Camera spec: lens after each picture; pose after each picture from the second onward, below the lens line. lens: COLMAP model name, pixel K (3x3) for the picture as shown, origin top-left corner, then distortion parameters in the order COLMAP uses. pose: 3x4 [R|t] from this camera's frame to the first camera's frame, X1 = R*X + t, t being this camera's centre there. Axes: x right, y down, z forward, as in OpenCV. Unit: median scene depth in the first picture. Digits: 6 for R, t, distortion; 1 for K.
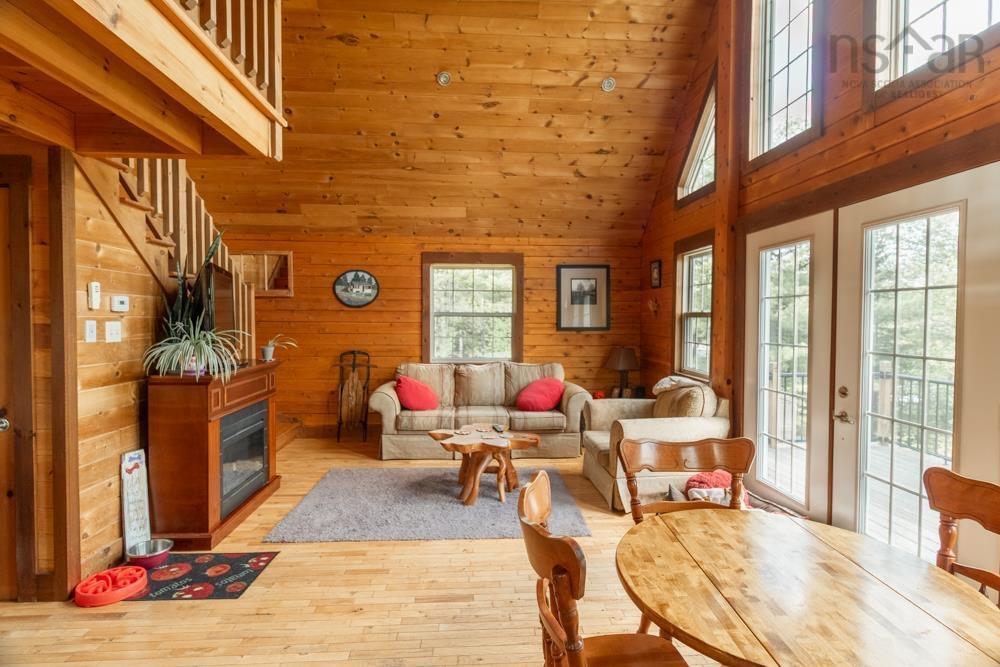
lens RADIAL K [[509.3, 0, 500.9], [0, 509.3, 331.7], [0, 0, 1]] dist [0.004369, 0.001401]
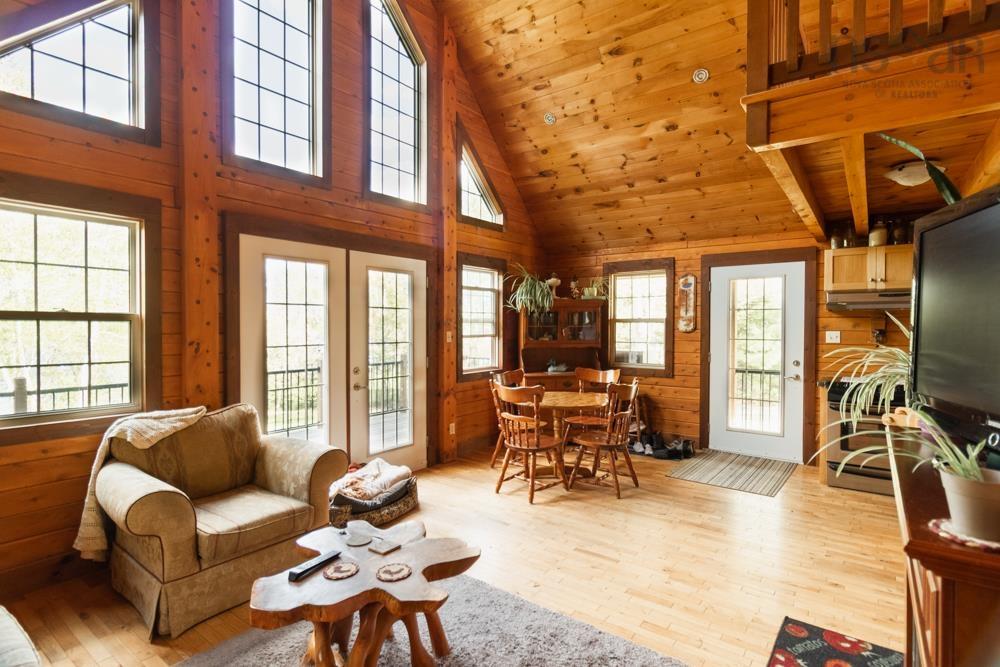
lens RADIAL K [[509.3, 0, 500.3], [0, 509.3, 332.2], [0, 0, 1]] dist [0.004369, 0.001401]
pose [[-0.766007, -0.017419, 0.642597, -0.645145], [0.009319, 0.999227, 0.038196, -0.052501], [-0.642765, 0.035247, -0.765252, 1.871996]]
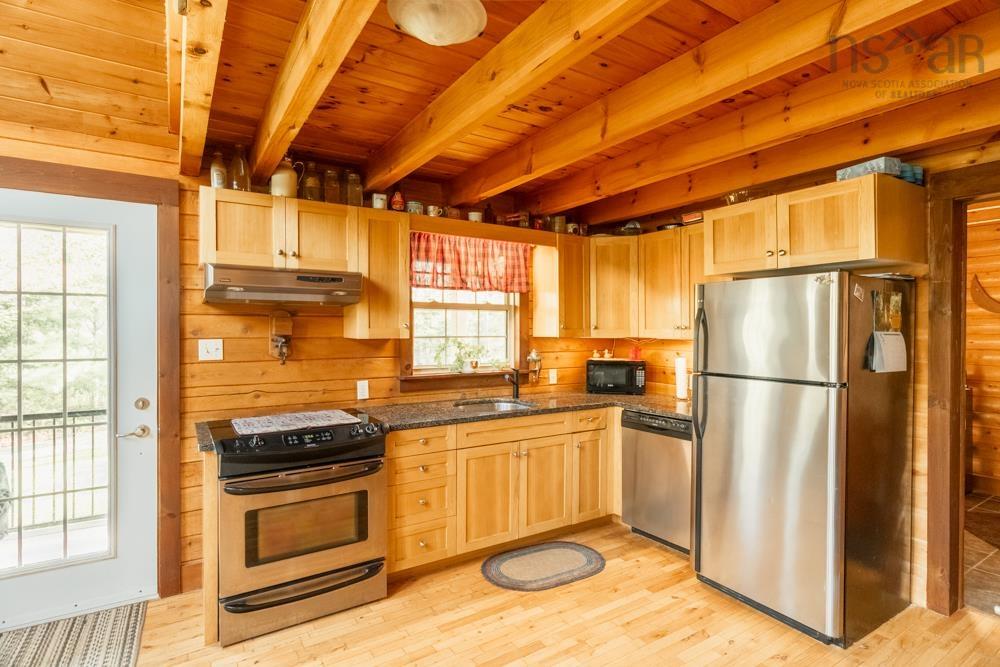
lens RADIAL K [[509.3, 0, 500.7], [0, 509.3, 332.6], [0, 0, 1]] dist [0.004369, 0.001401]
pose [[-0.877456, -0.005633, -0.479624, -0.536389], [-0.021315, 0.999401, 0.027257, -0.041886], [0.479183, 0.034140, -0.877051, 1.428752]]
